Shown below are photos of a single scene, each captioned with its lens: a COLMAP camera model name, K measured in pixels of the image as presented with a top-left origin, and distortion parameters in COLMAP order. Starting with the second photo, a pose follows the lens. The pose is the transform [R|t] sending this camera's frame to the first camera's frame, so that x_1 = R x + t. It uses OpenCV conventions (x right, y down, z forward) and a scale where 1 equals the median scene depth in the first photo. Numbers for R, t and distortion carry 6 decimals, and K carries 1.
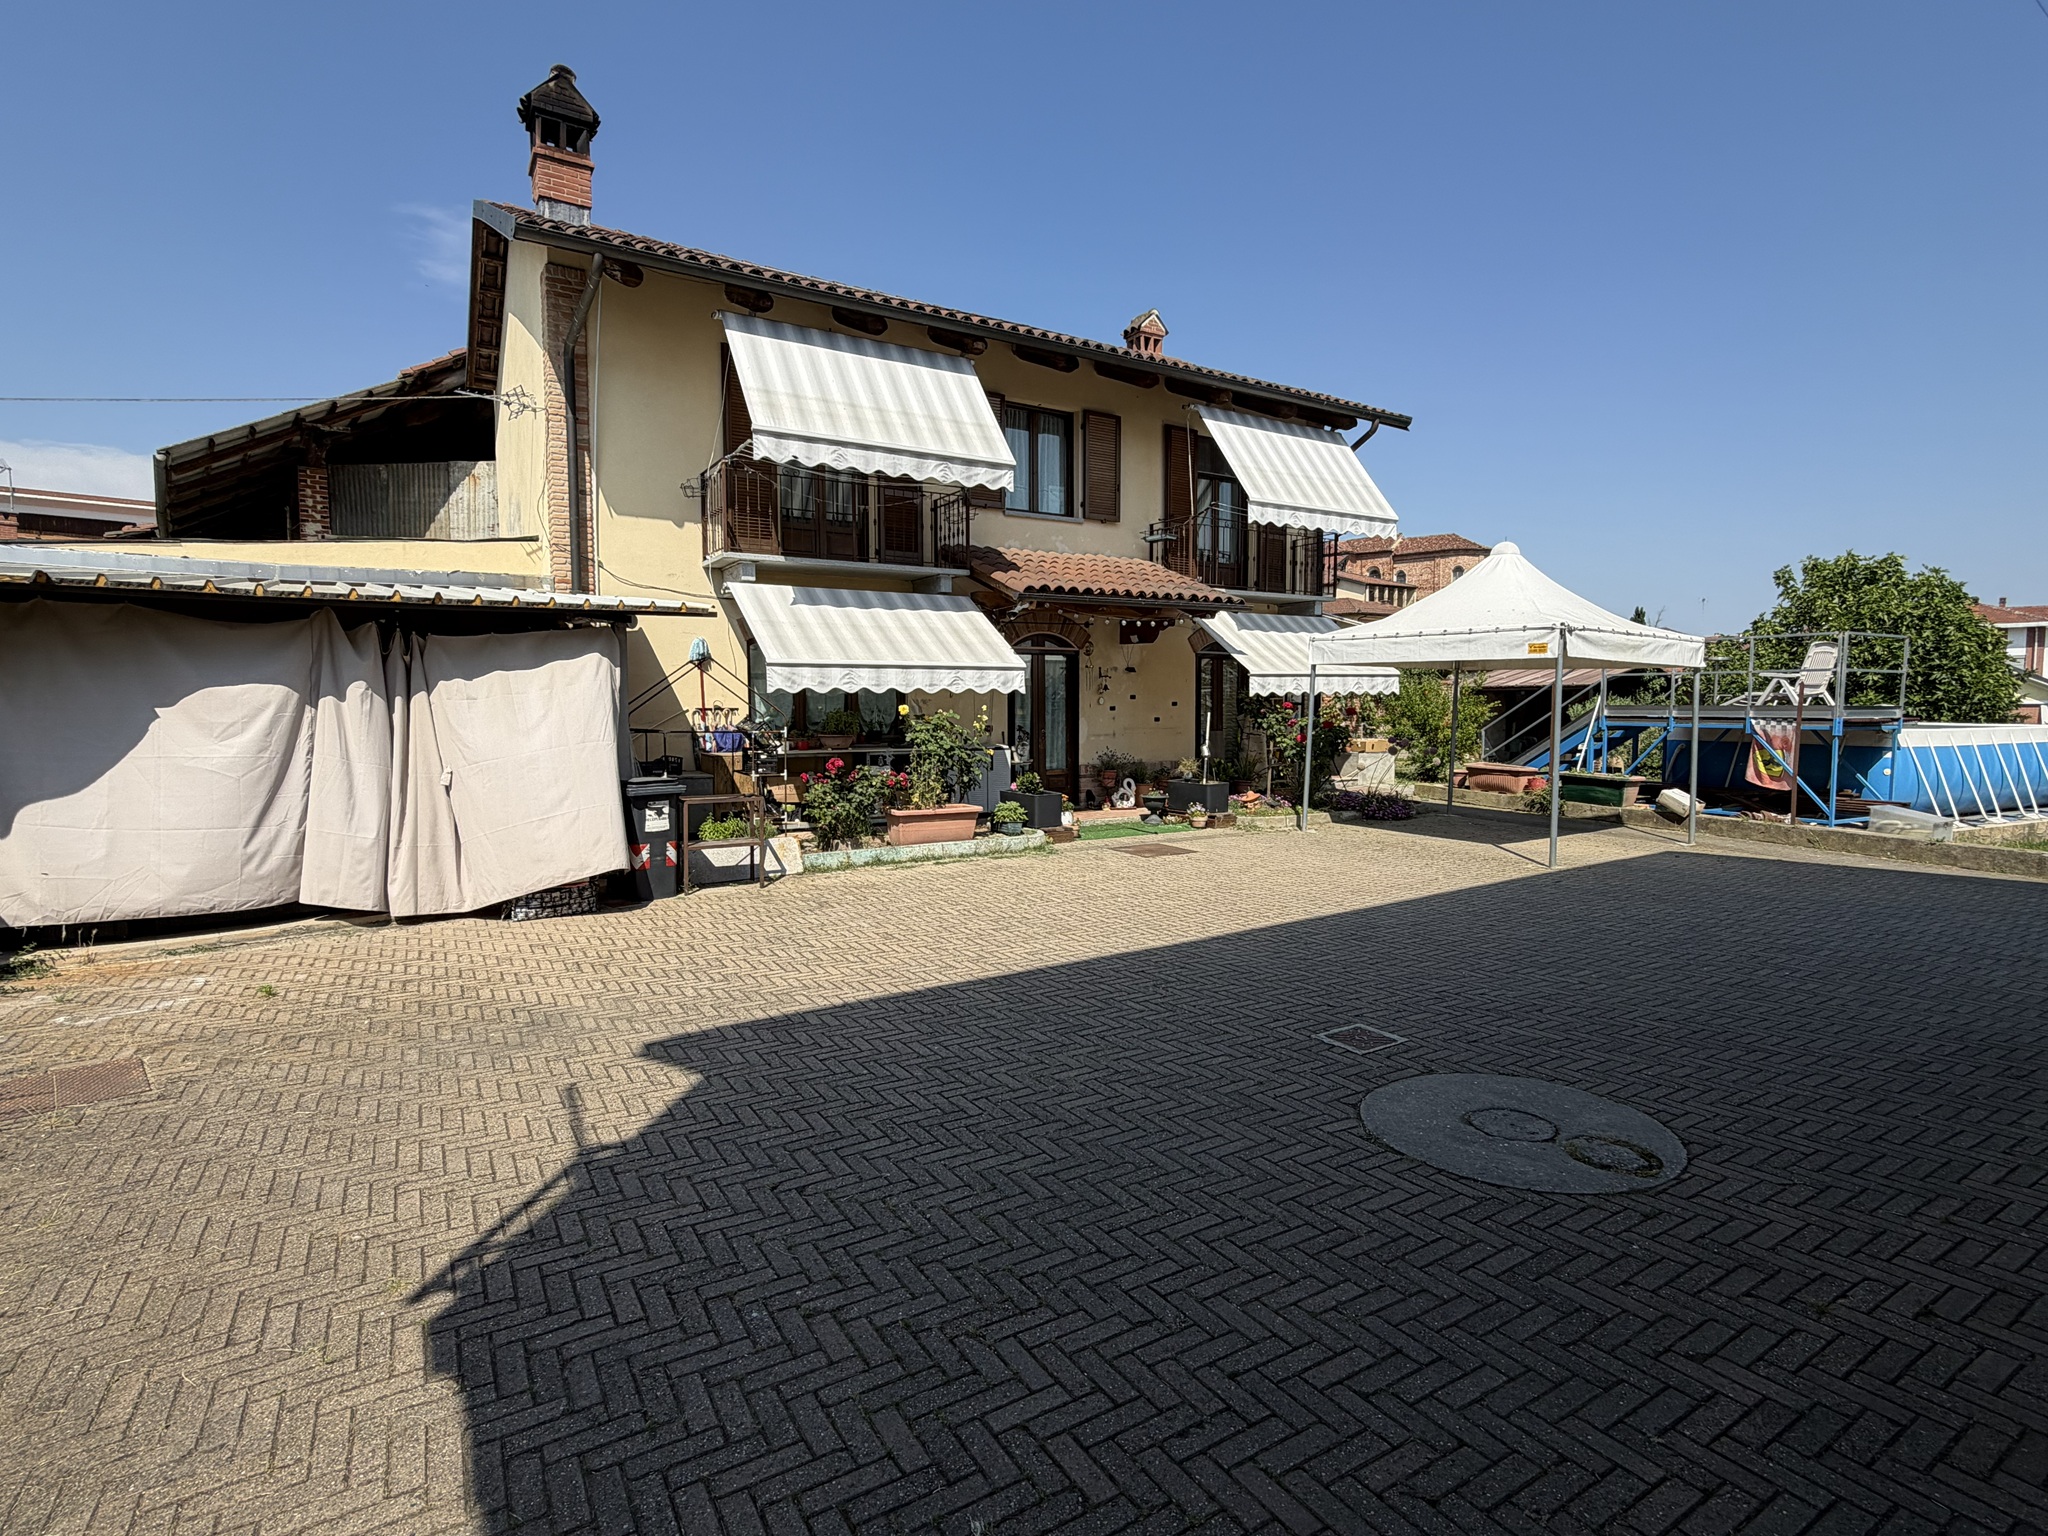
lens RADIAL K [[1012.3, 0, 1020.3], [0, 1012.3, 768.5], [0, 0, 1]] dist [0.001776, -0.000722]
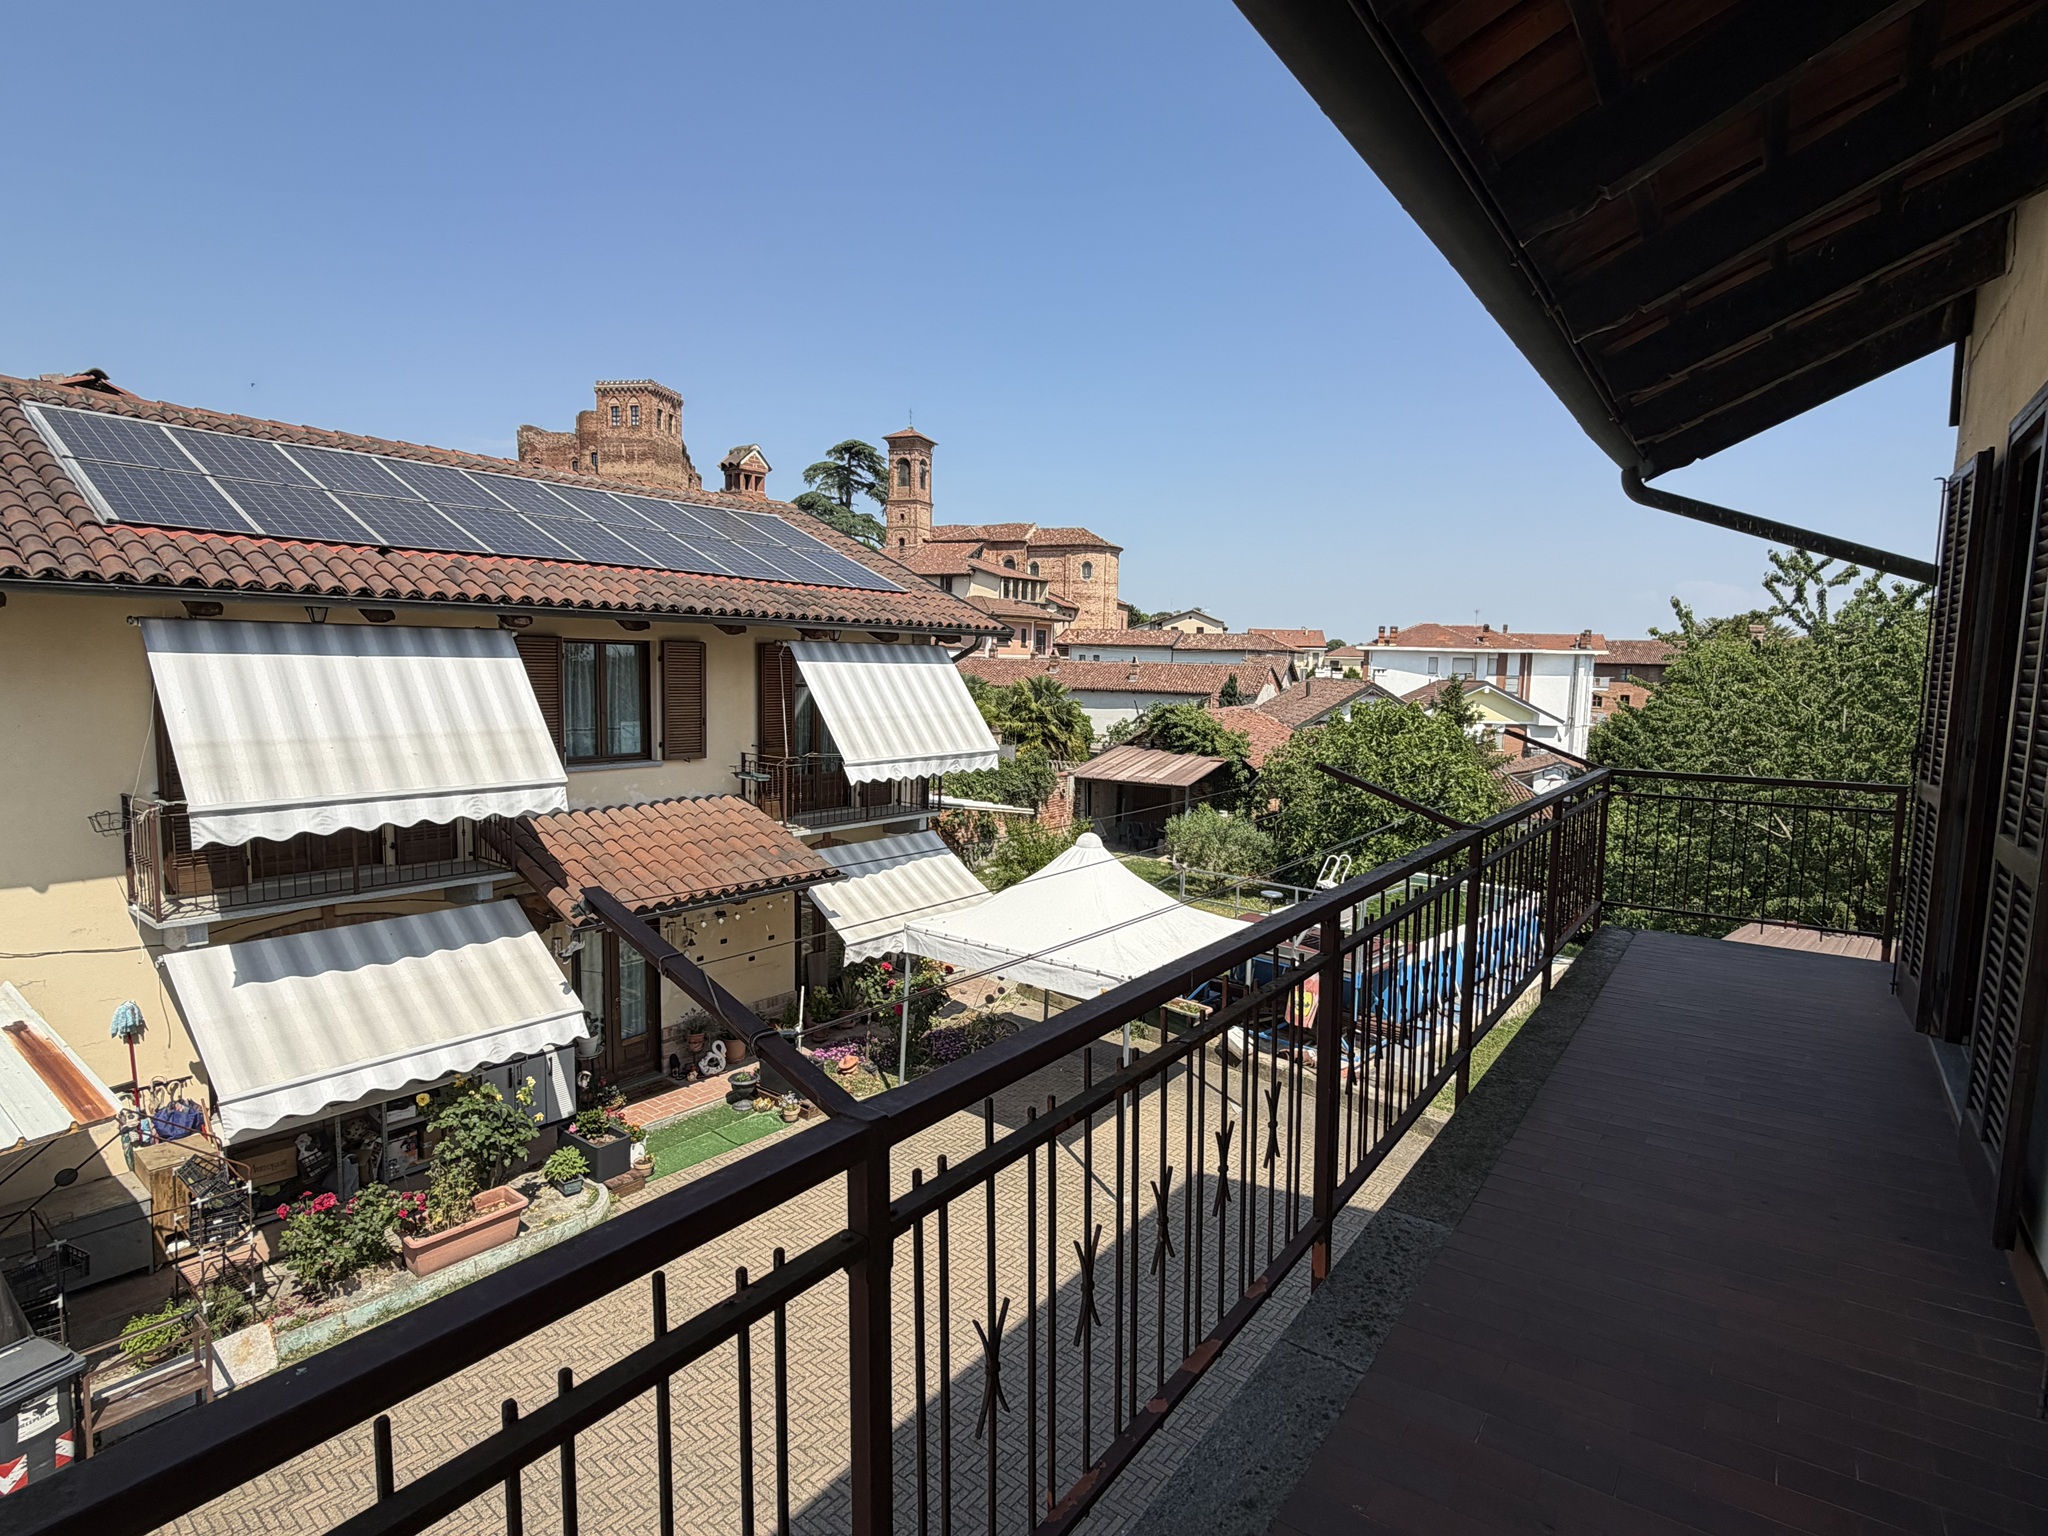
lens RADIAL K [[1070.5, 0, 1027.3], [0, 1070.5, 769.0], [0, 0, 1]] dist [0.005418, -0.002238]
pose [[0.939686, -0.011091, 0.341860, 0.043668], [-0.002789, 0.999192, 0.040083, -0.293896], [-0.342028, -0.038619, 0.938896, 0.002857]]
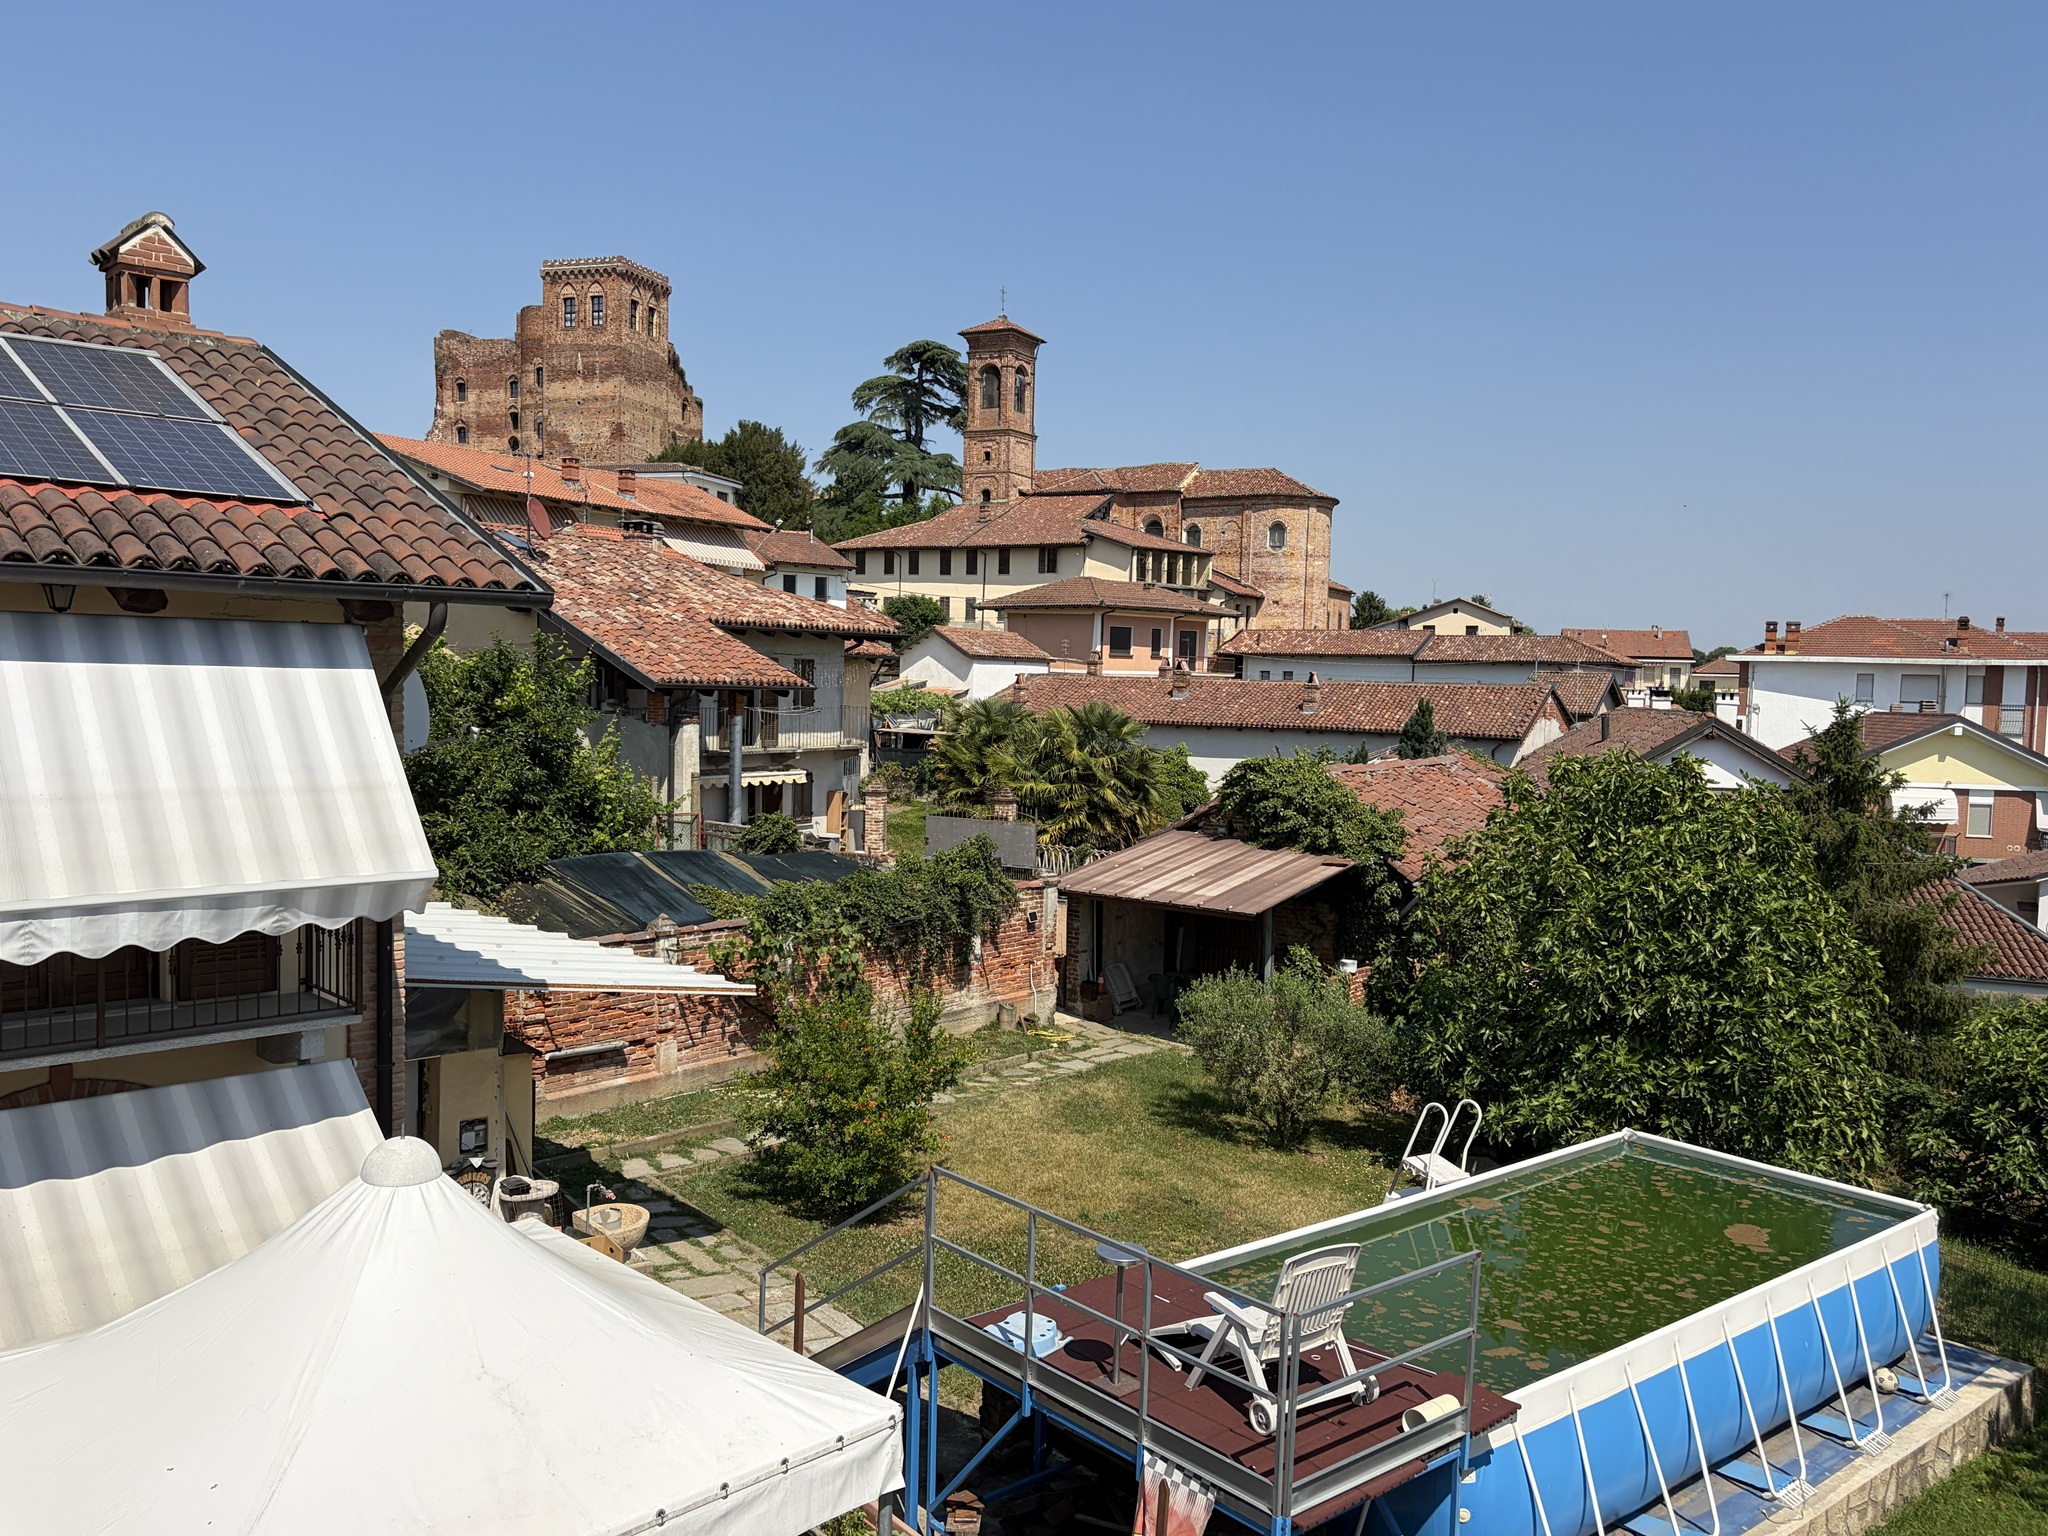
lens RADIAL K [[1617.3, 0, 1032.4], [0, 1617.3, 774.5], [0, 0, 1]] dist [0.070018, -0.075914]
pose [[0.975367, 0.012466, 0.220236, 0.503805], [-0.012183, 0.999922, -0.002644, -0.314070], [-0.220252, -0.000104, 0.975443, 0.334206]]
